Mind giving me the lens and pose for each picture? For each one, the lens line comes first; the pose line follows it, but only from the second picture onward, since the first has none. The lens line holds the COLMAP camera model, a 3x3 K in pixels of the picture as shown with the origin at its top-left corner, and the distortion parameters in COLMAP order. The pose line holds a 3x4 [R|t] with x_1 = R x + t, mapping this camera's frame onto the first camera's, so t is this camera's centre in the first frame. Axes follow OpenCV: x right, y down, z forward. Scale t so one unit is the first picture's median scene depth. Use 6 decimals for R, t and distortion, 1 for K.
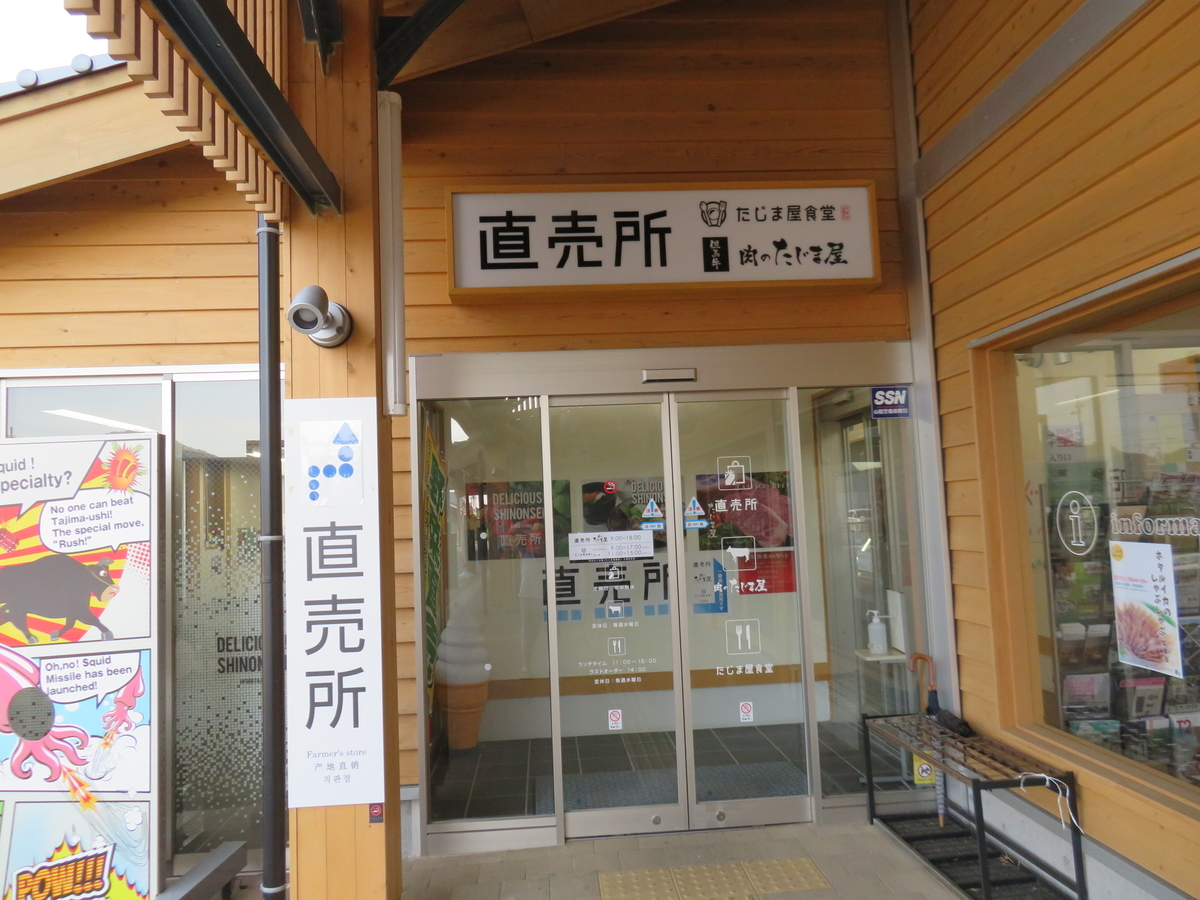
lens RADIAL K [[856.9, 0, 600.0], [0, 856.9, 450.0], [0, 0, 1]] dist [-0.004908, -0.002169]
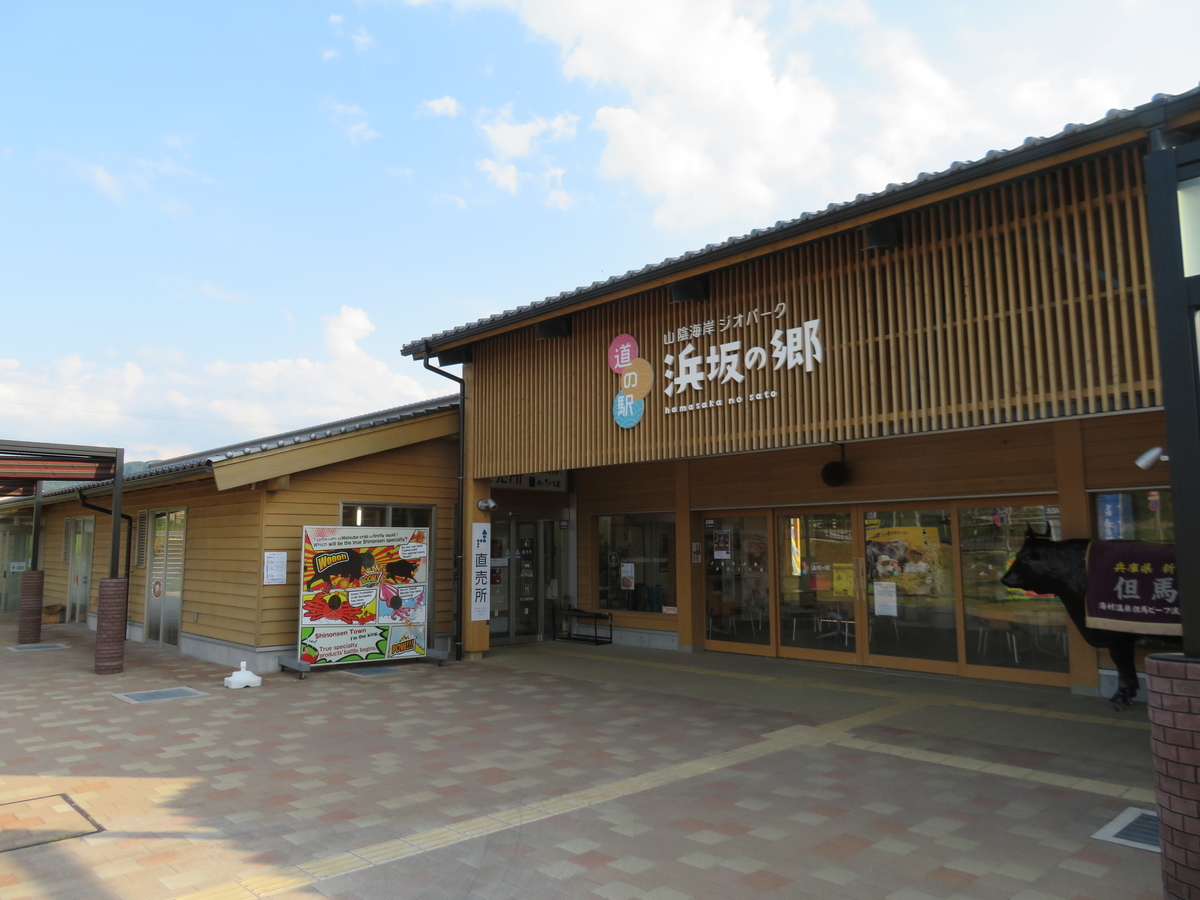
lens RADIAL K [[856.9, 0, 600.0], [0, 856.9, 450.0], [0, 0, 1]] dist [-0.004908, -0.002169]
pose [[0.770988, 0.108270, 0.627579, -2.334873], [-0.071283, 0.993921, -0.083900, -0.098205], [-0.632848, 0.019950, 0.774019, -2.394948]]
